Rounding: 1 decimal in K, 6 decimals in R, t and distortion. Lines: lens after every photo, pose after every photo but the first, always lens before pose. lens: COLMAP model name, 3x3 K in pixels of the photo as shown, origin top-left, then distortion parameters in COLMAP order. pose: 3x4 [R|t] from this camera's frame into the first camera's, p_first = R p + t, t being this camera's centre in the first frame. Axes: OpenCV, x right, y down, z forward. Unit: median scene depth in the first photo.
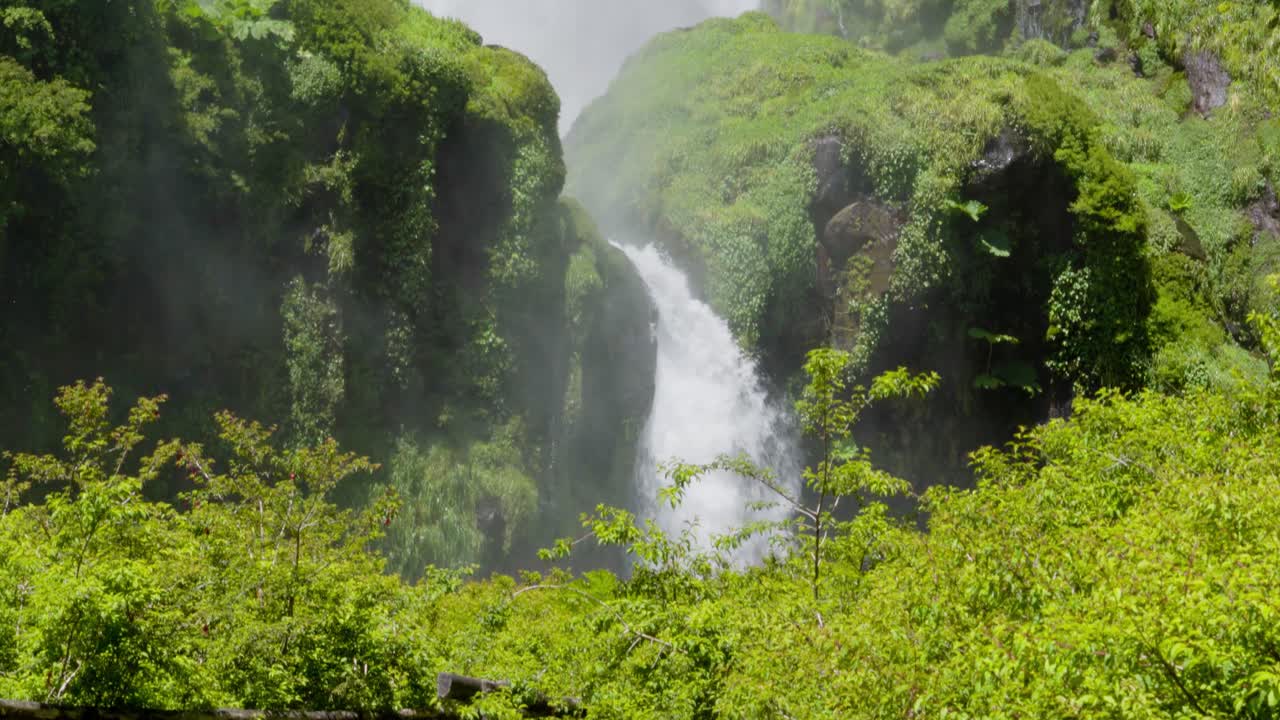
lens RADIAL K [[3163.8, 0, 639.3], [0, 3163.8, 361.1], [0, 0, 1]] dist [0.078801, 0.000000]
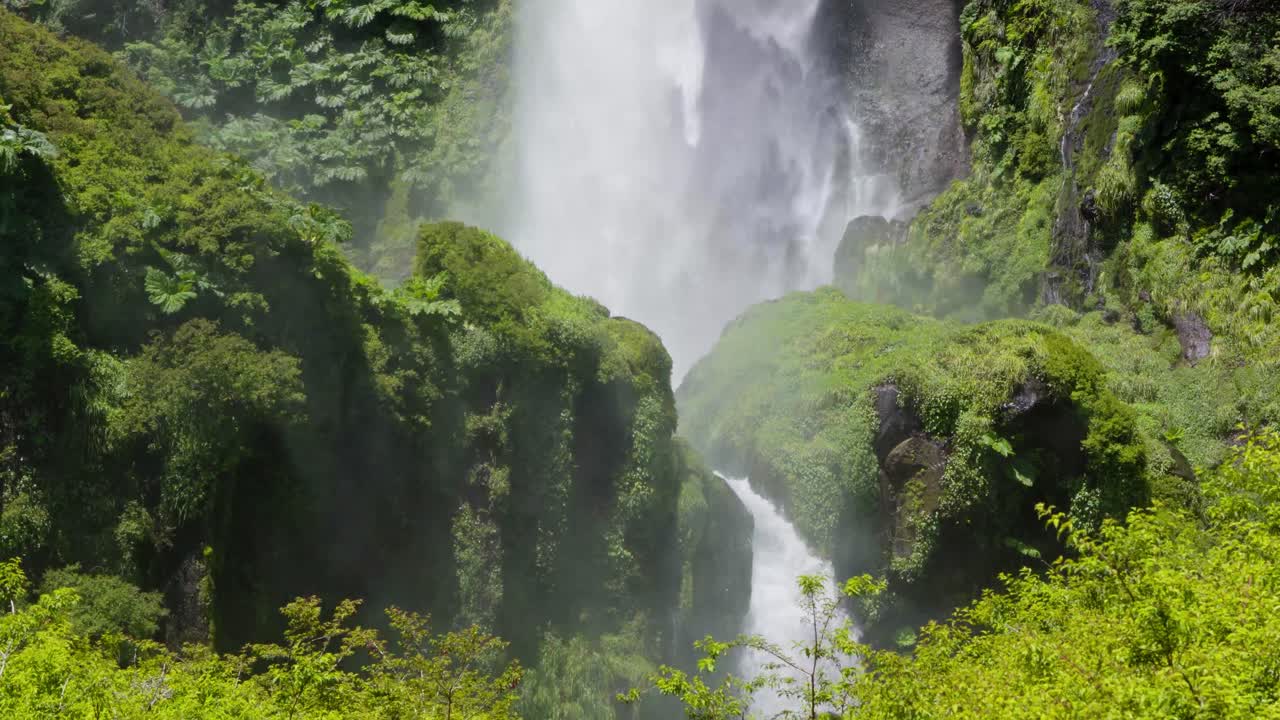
lens RADIAL K [[3163.8, 0, 640.6], [0, 3163.8, 359.1], [0, 0, 1]] dist [0.078801, 0.000000]
pose [[0.997672, -0.016240, -0.066229, 0.045541], [0.011638, 0.997529, -0.069282, 0.003930], [0.067190, 0.068349, 0.995396, -0.247358]]
